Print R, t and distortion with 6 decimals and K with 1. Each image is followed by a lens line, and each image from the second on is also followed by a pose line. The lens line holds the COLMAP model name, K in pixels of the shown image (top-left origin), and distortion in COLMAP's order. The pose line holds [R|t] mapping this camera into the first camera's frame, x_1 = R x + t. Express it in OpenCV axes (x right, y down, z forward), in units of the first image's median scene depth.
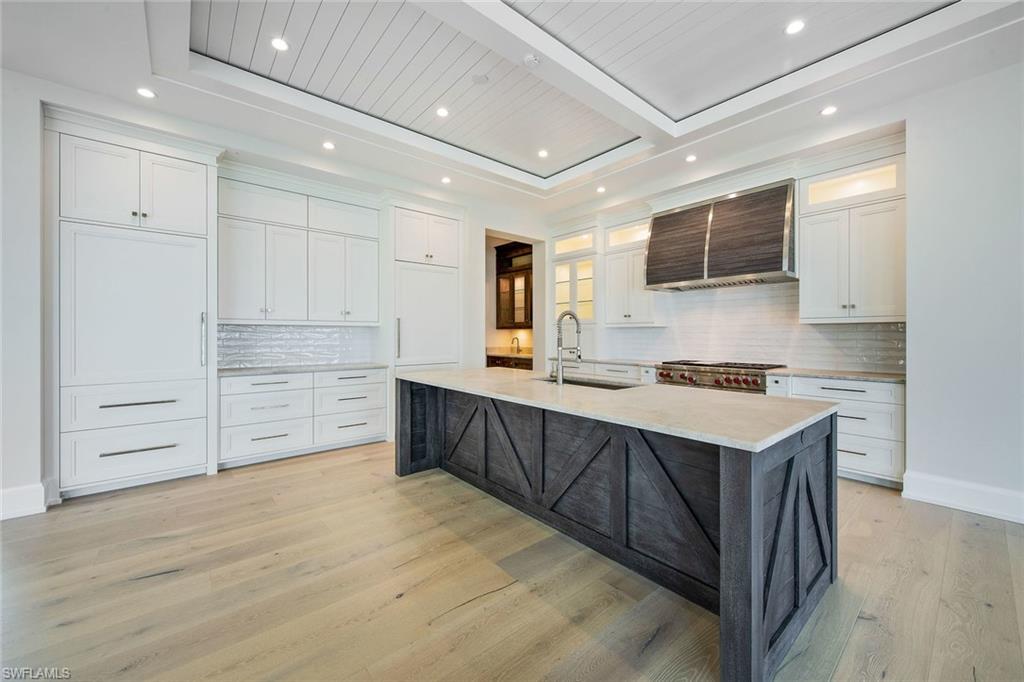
lens RADIAL K [[396.7, 0, 513.2], [0, 396.7, 336.6], [0, 0, 1]] dist [-0.002128, -0.000590]
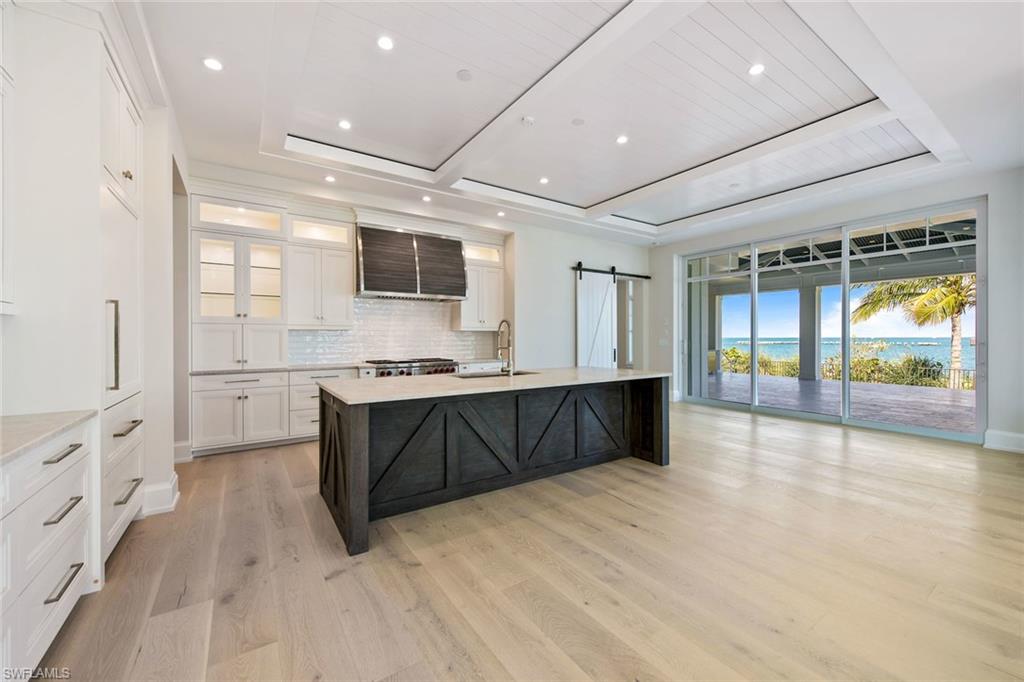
lens RADIAL K [[402.6, 0, 512.6], [0, 402.6, 340.3], [0, 0, 1]] dist [0.002904, -0.000045]
pose [[0.101407, -0.007748, 0.994815, -0.890927], [0.005329, 0.999960, 0.007245, -0.004013], [-0.994831, 0.004567, 0.101444, 0.657901]]
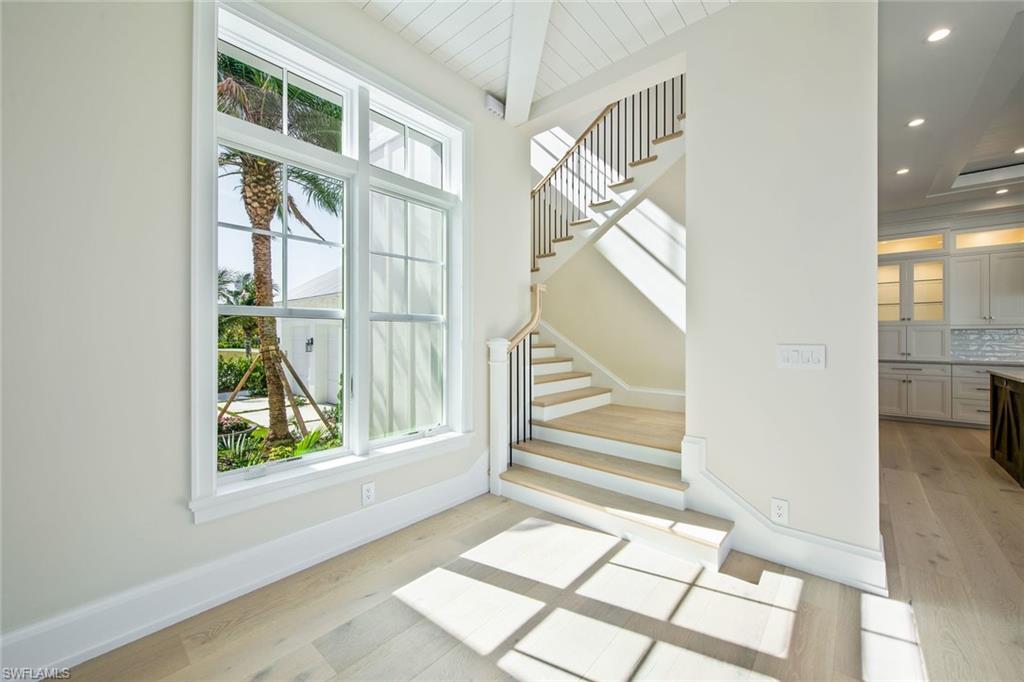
lens RADIAL K [[396.7, 0, 513.2], [0, 396.7, 336.6], [0, 0, 1]] dist [-0.002128, -0.000590]
pose [[0.986962, 0.002850, 0.160931, -1.564899], [-0.001926, 0.999981, -0.005900, 0.006798], [-0.160944, 0.005513, 0.986948, 0.287315]]
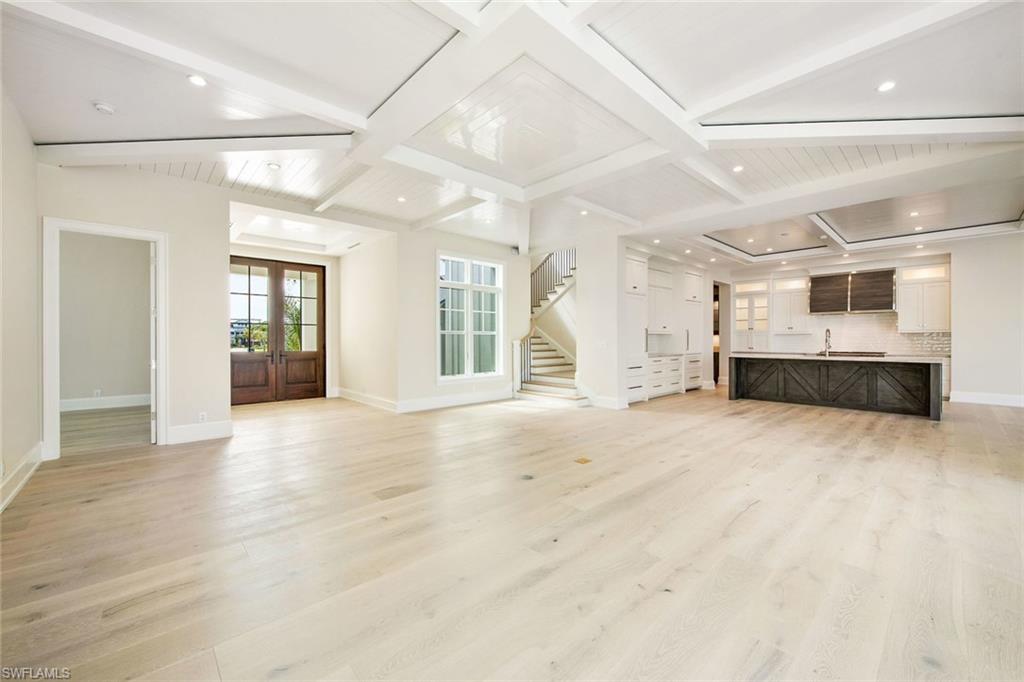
lens RADIAL K [[402.6, 0, 512.6], [0, 402.6, 340.3], [0, 0, 1]] dist [0.002904, -0.000045]
pose [[0.999062, -0.002092, 0.043260, -1.580159], [0.002186, 0.999995, -0.002119, 0.009379], [-0.043256, 0.002211, 0.999062, -1.199429]]
